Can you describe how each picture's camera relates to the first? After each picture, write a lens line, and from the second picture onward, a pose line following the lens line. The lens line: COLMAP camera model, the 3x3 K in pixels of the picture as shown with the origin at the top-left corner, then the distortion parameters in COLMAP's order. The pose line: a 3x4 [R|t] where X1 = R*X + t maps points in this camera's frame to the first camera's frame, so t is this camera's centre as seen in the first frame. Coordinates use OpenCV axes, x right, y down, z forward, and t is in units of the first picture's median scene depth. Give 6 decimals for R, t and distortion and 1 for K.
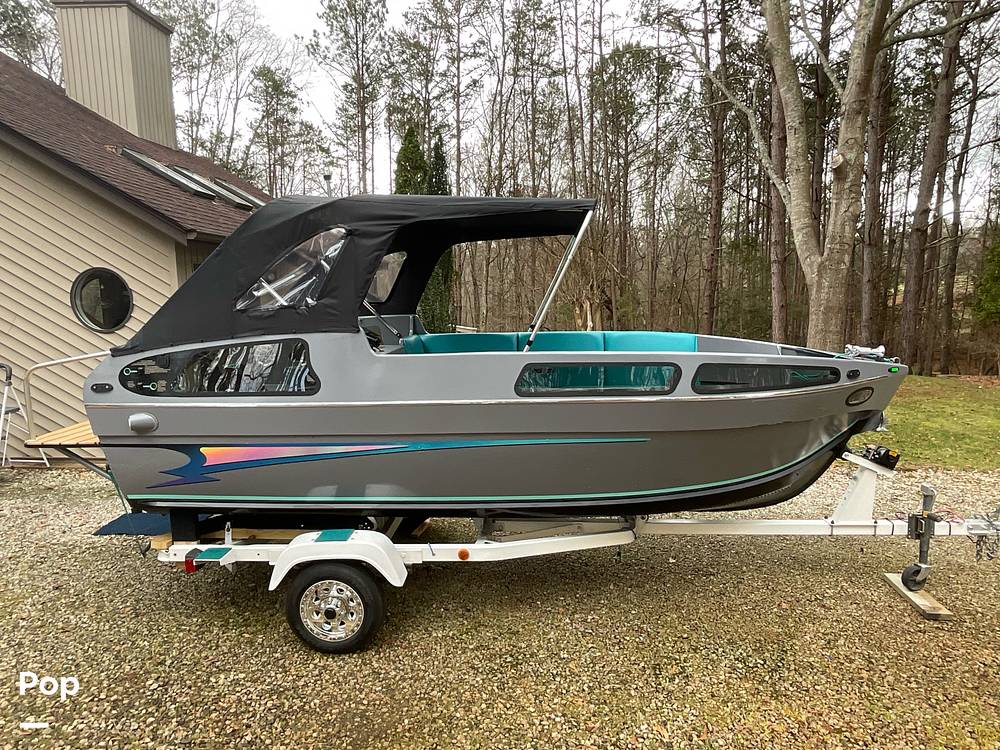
lens RADIAL K [[600.4, 0, 501.0], [0, 600.4, 375.0], [0, 0, 1]] dist [-0.001284, 0.003571]
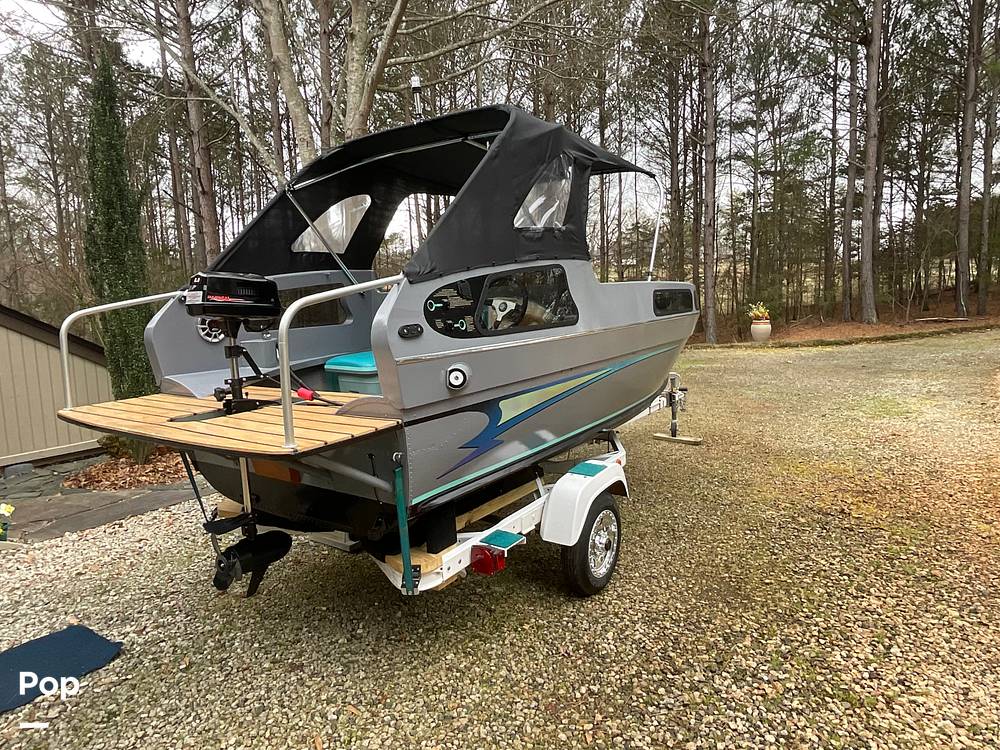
lens RADIAL K [[600.4, 0, 501.0], [0, 600.4, 374.6], [0, 0, 1]] dist [-0.001284, 0.003571]
pose [[0.534406, -0.114400, 0.837450, -1.160325], [0.143488, 0.988696, 0.043496, 0.053364], [-0.832959, 0.096919, 0.544780, 0.573892]]
